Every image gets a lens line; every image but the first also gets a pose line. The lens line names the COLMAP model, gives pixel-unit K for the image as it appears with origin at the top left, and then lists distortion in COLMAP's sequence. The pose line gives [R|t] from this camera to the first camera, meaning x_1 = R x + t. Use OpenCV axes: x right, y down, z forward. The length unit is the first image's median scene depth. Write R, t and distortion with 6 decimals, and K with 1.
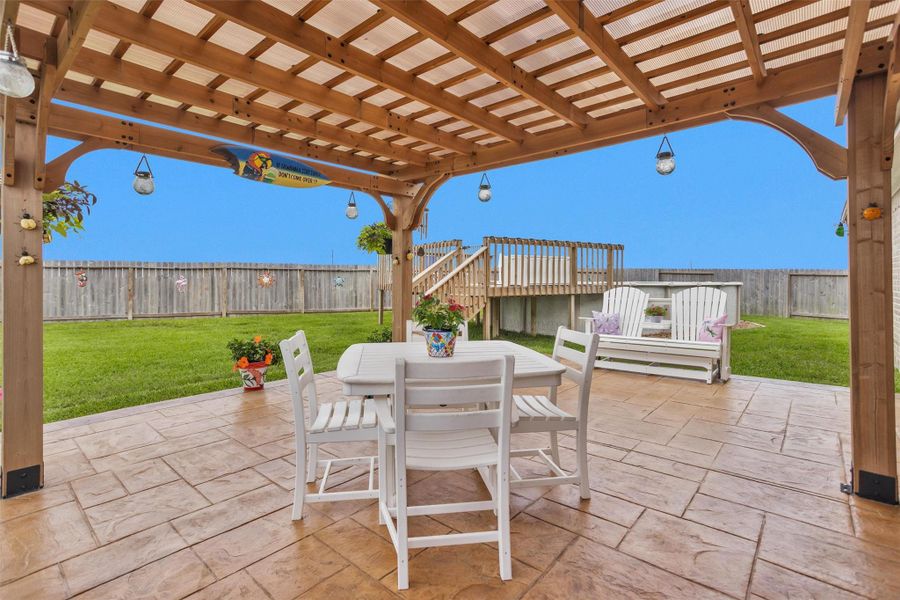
lens RADIAL K [[418.2, 0, 445.4], [0, 418.2, 282.6], [0, 0, 1]] dist [-0.001920, 0.000037]
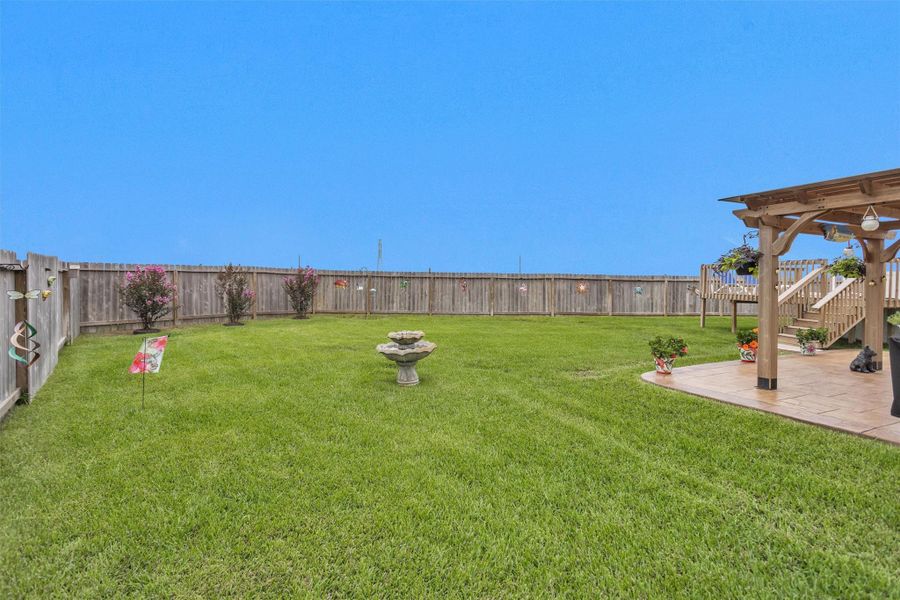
lens RADIAL K [[431.9, 0, 448.0], [0, 431.9, 284.7], [0, 0, 1]] dist [-0.030574, 0.027459]
pose [[0.940145, 0.012393, -0.340550, -0.405794], [-0.013985, 0.999900, -0.002222, -0.008569], [0.340489, 0.006851, 0.940224, -0.384625]]
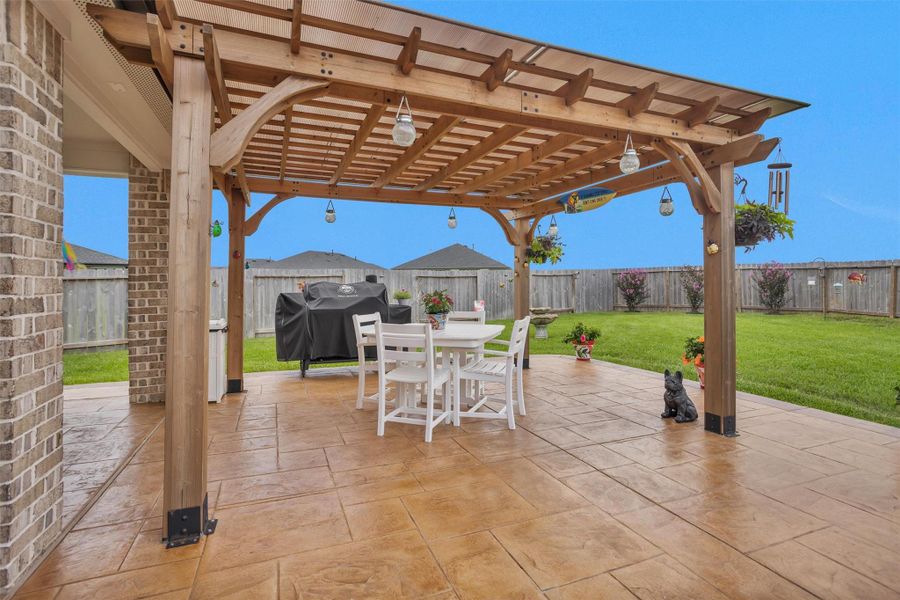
lens RADIAL K [[444.6, 0, 449.3], [0, 444.6, 283.0], [0, 0, 1]] dist [-0.009463, 0.000234]
pose [[-0.451343, 0.006474, -0.892327, 0.322635], [0.000927, 0.999977, 0.006786, -0.005177], [0.892350, 0.002235, -0.451338, 0.385684]]
